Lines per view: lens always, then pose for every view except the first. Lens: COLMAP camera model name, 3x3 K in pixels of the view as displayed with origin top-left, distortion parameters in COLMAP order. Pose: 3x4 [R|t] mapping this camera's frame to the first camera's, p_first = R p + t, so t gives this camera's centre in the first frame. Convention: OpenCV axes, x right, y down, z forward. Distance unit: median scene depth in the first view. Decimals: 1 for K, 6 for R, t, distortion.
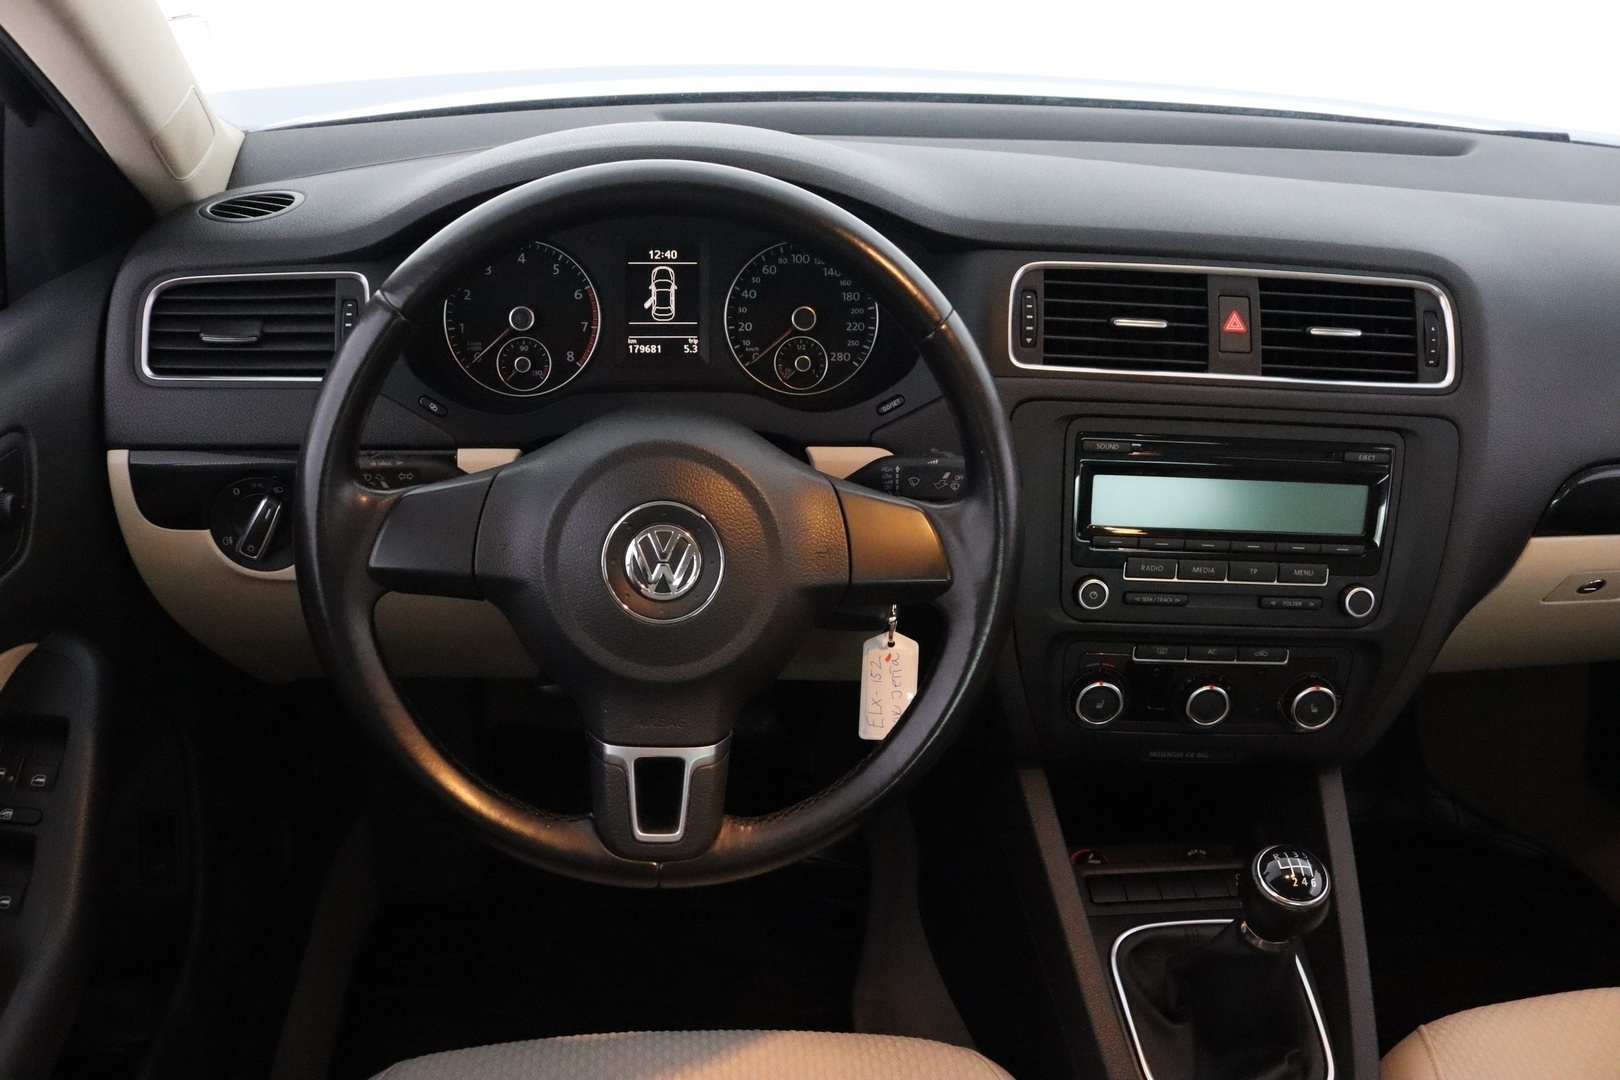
lens RADIAL K [[1329.8, 0, 784.8], [0, 1329.8, 557.9], [0, 0, 1]] dist [-0.159988, 0.122969]
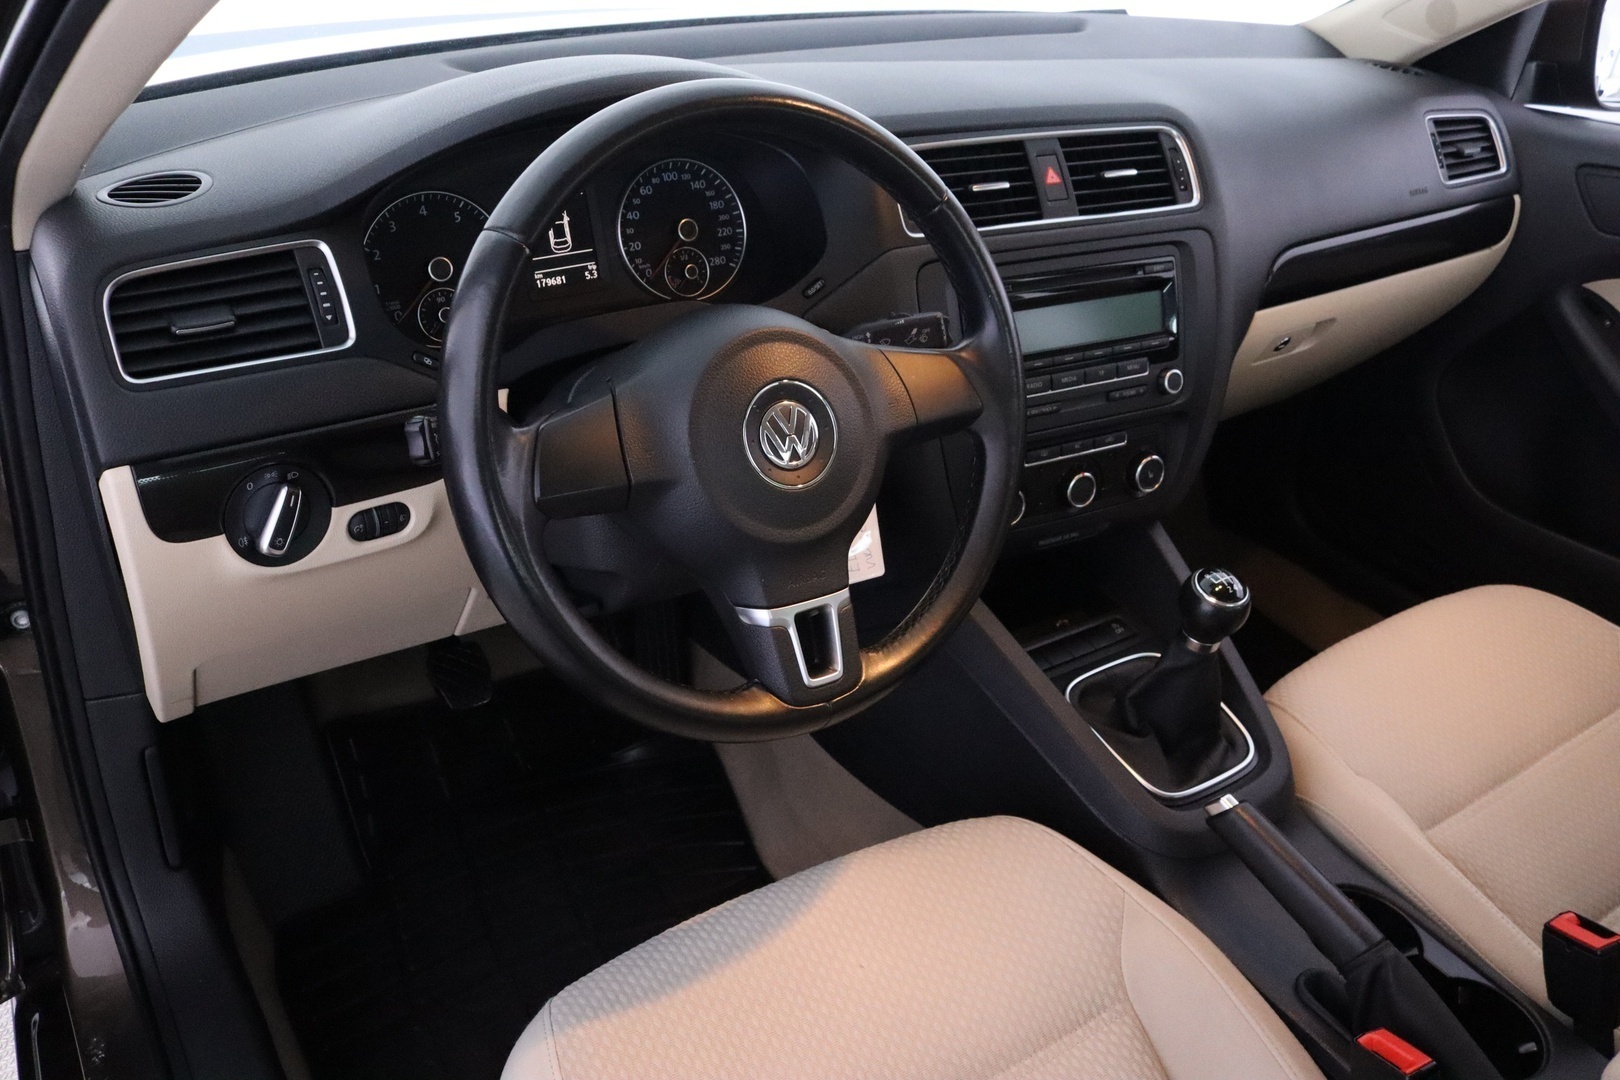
lens RADIAL K [[1329.8, 0, 784.8], [0, 1329.8, 557.9], [0, 0, 1]] dist [-0.159988, 0.122969]
pose [[0.884770, -0.241164, 0.398776, -0.449678], [0.225189, 0.970402, 0.087230, 0.004204], [-0.408010, 0.012622, 0.912890, -0.016086]]
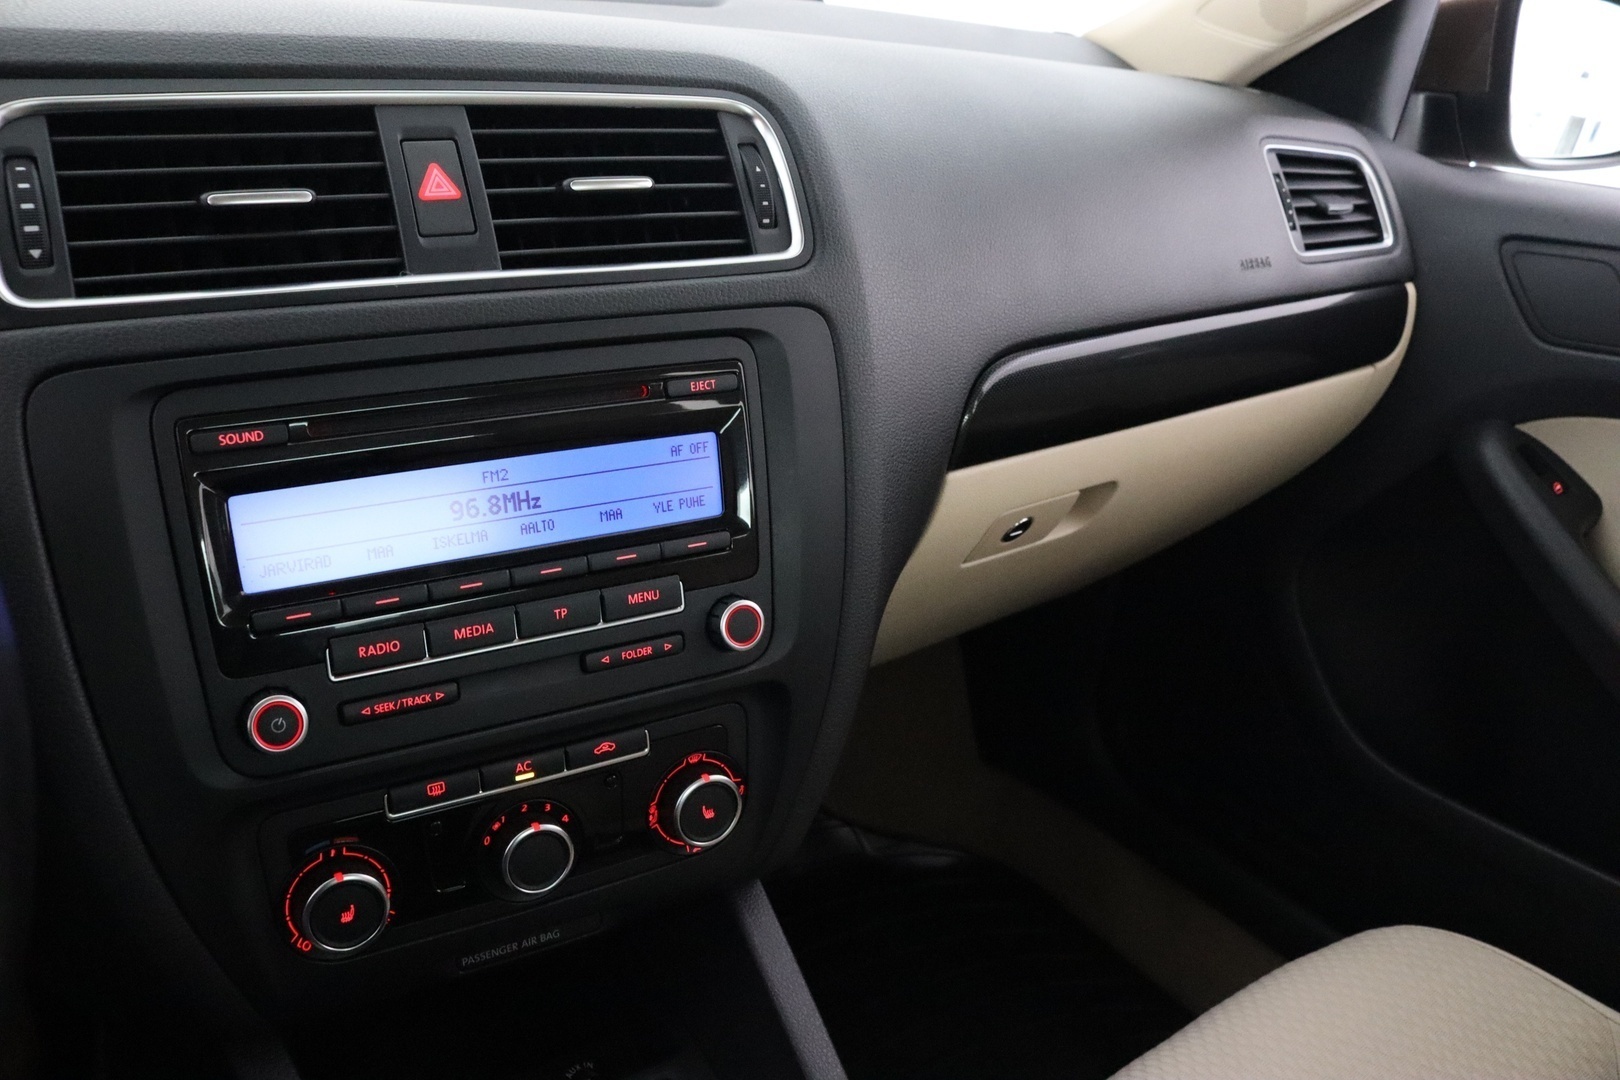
lens RADIAL K [[1329.8, 0, 784.8], [0, 1329.8, 557.9], [0, 0, 1]] dist [-0.159988, 0.122969]
pose [[0.845421, -0.193522, 0.497808, 0.161189], [0.217046, 0.976101, 0.010851, 0.001564], [-0.488011, 0.098873, 0.867220, 0.454907]]
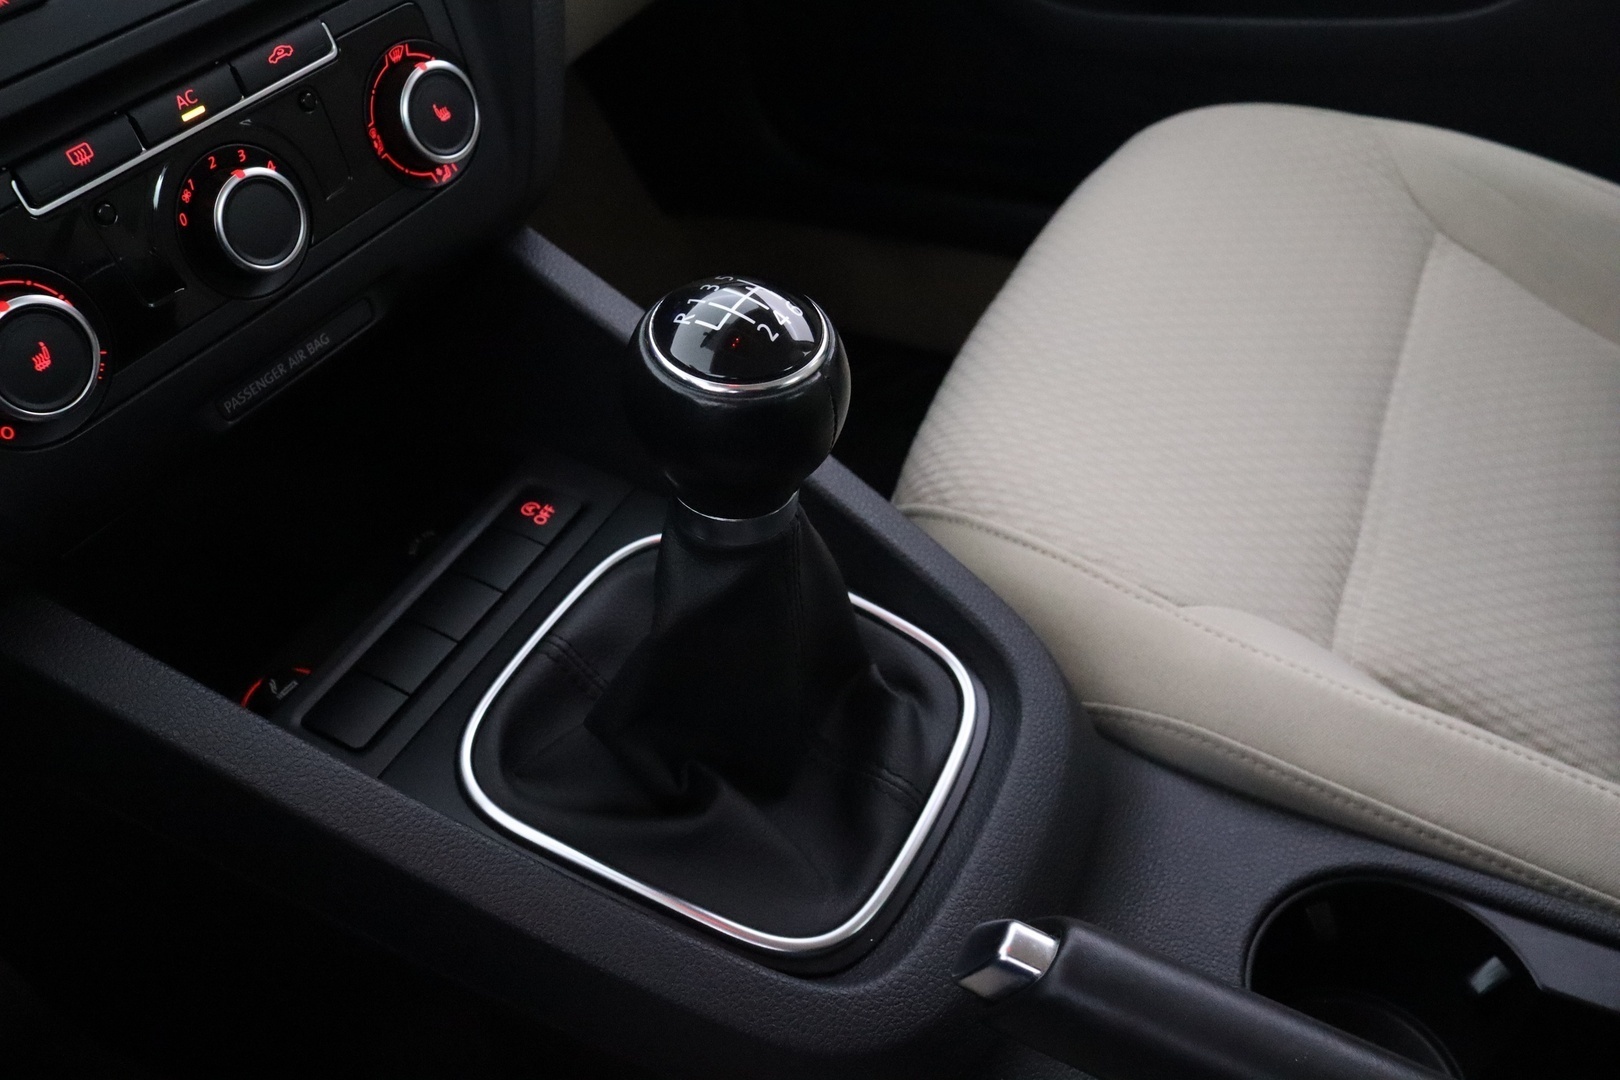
lens RADIAL K [[1329.8, 0, 784.8], [0, 1329.8, 557.9], [0, 0, 1]] dist [-0.159988, 0.122969]
pose [[0.525901, -0.632900, 0.568212, 0.111749], [0.526553, 0.766907, 0.366872, 0.138484], [-0.667959, 0.106256, 0.736573, 0.616538]]
